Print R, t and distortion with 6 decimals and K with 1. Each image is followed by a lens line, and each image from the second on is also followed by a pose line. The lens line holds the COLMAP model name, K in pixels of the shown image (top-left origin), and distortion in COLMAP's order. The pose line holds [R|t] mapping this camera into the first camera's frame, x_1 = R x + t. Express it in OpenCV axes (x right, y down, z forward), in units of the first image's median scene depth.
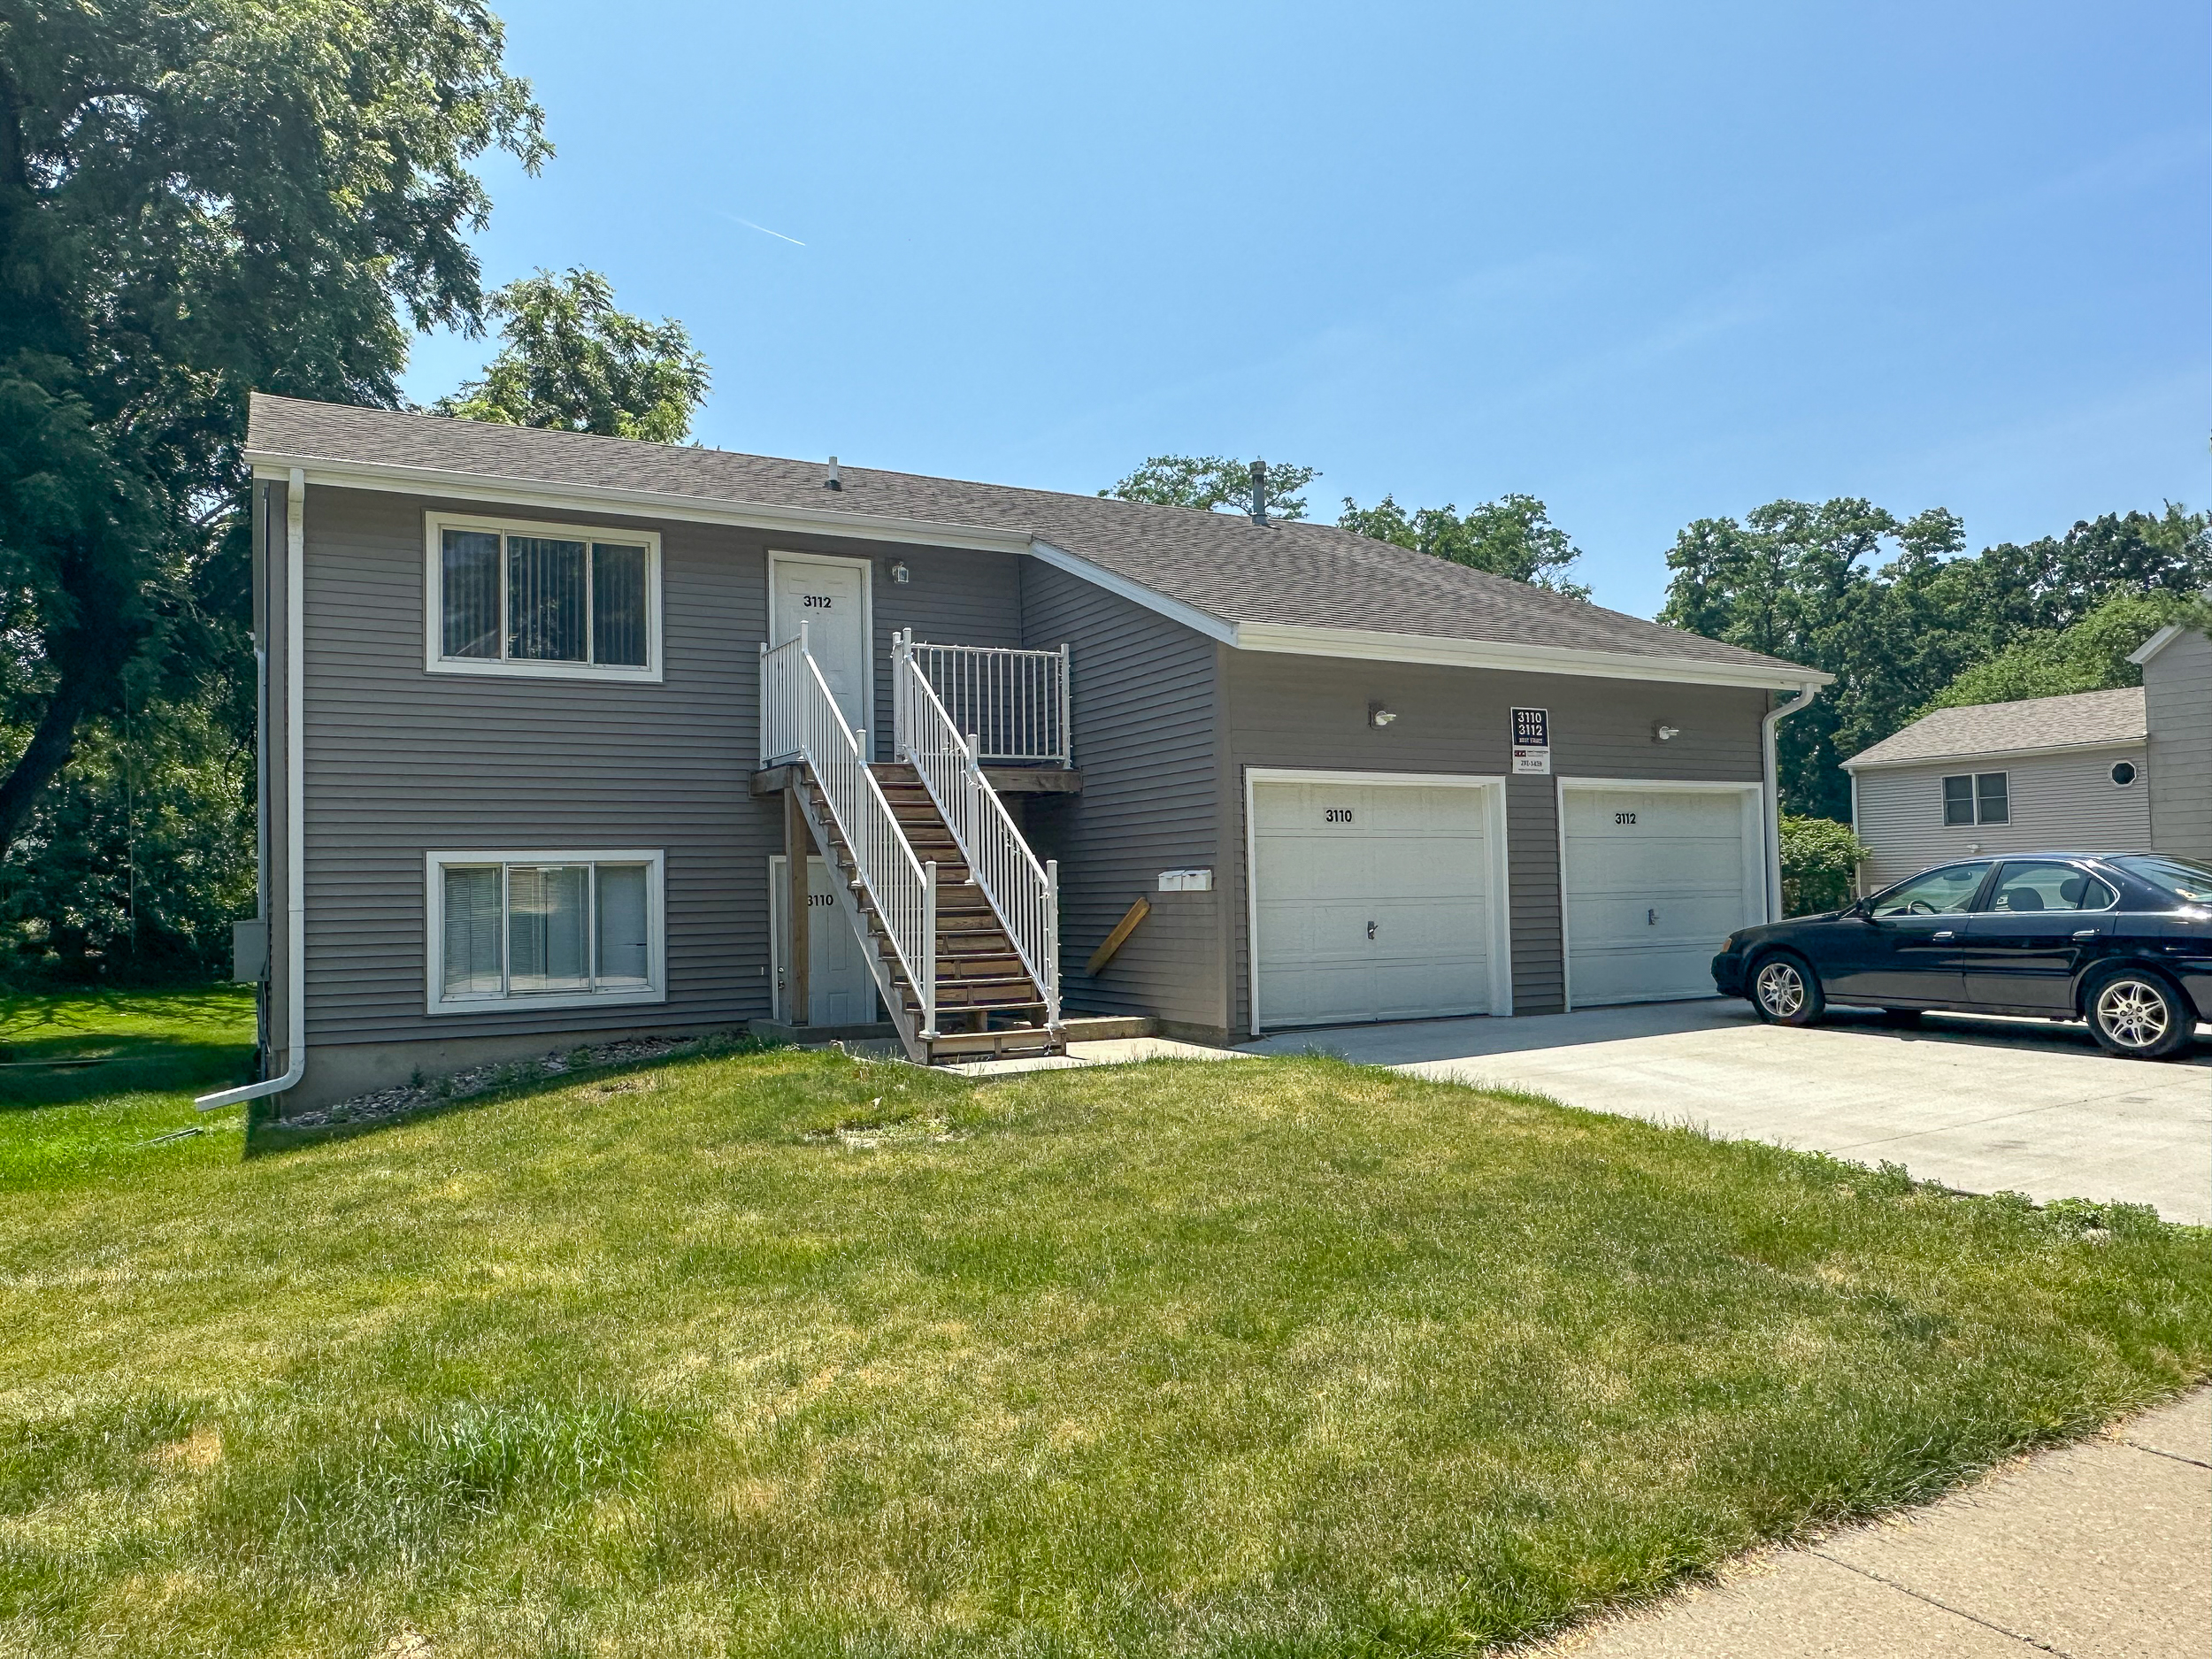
lens RADIAL K [[1545.9, 0, 1097.7], [0, 1545.9, 824.5], [0, 0, 1]] dist [0.001064, -0.000908]
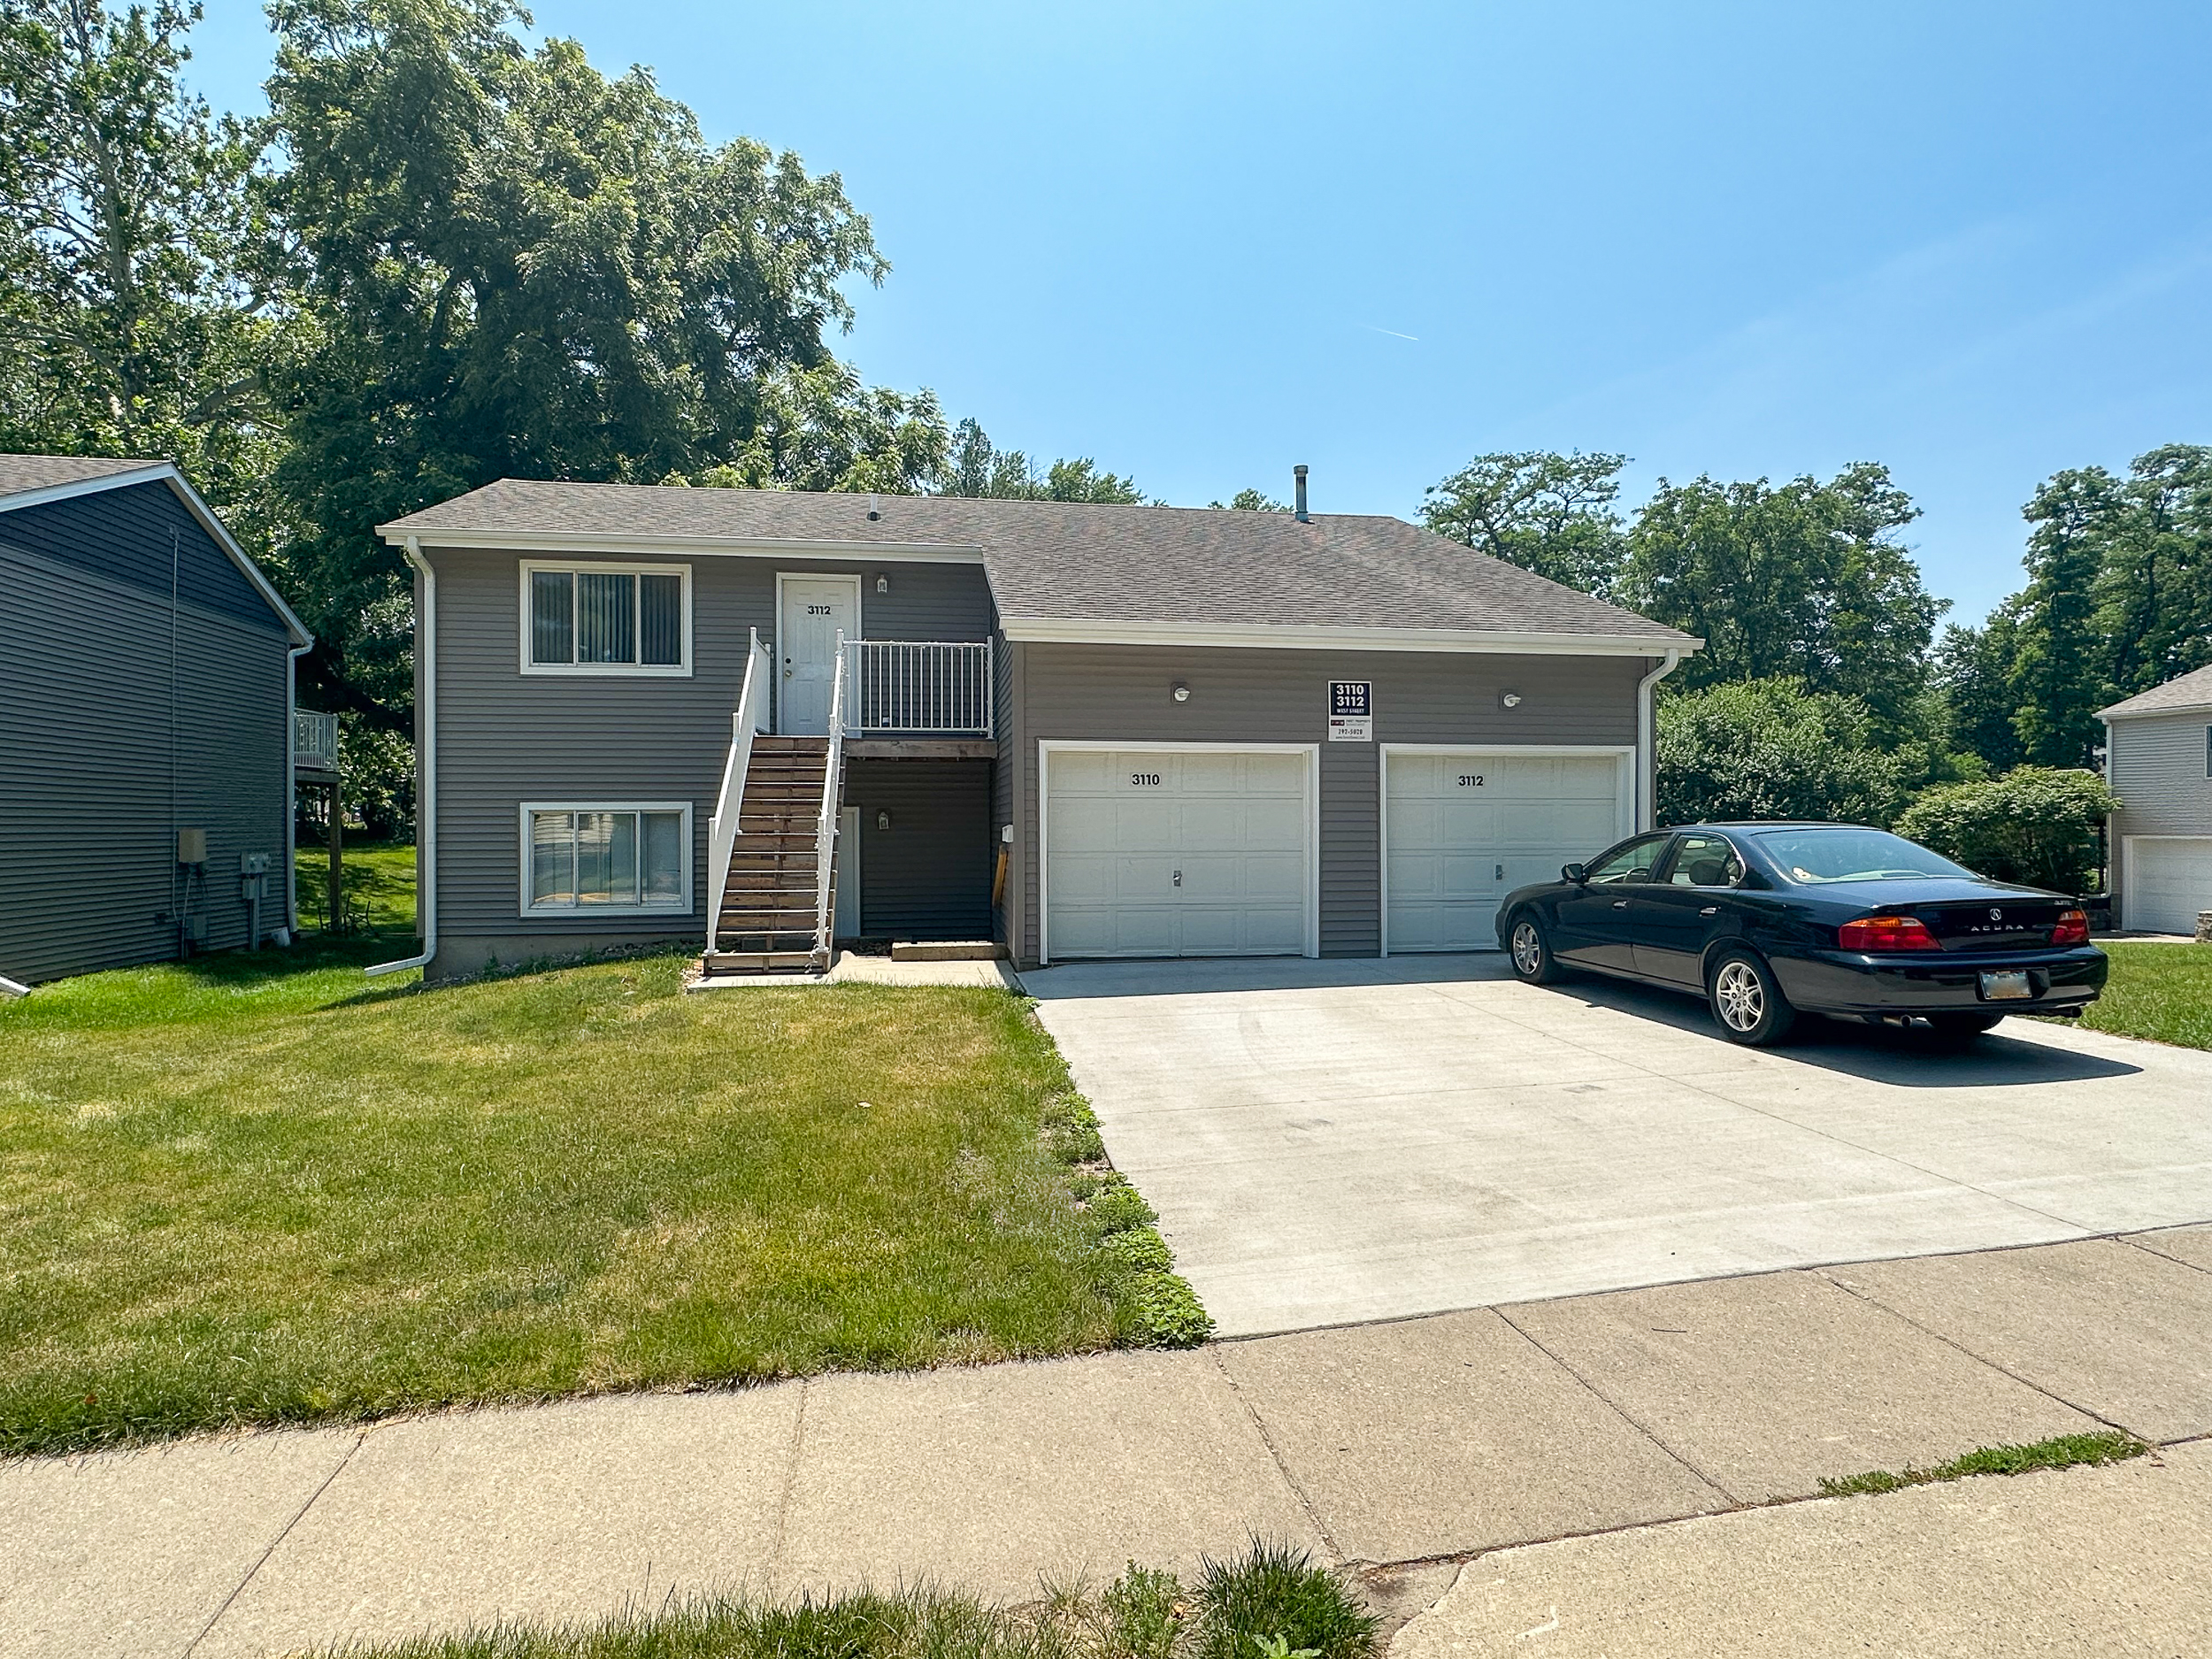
lens RADIAL K [[1213.0, 0, 1090.7], [0, 1213.0, 831.6], [0, 0, 1]] dist [-0.001482, 0.000832]
pose [[0.941733, 0.018632, -0.335845, 0.396171], [-0.000468, 0.998536, 0.054085, -0.014899], [0.336362, -0.050776, 0.940363, 0.119113]]
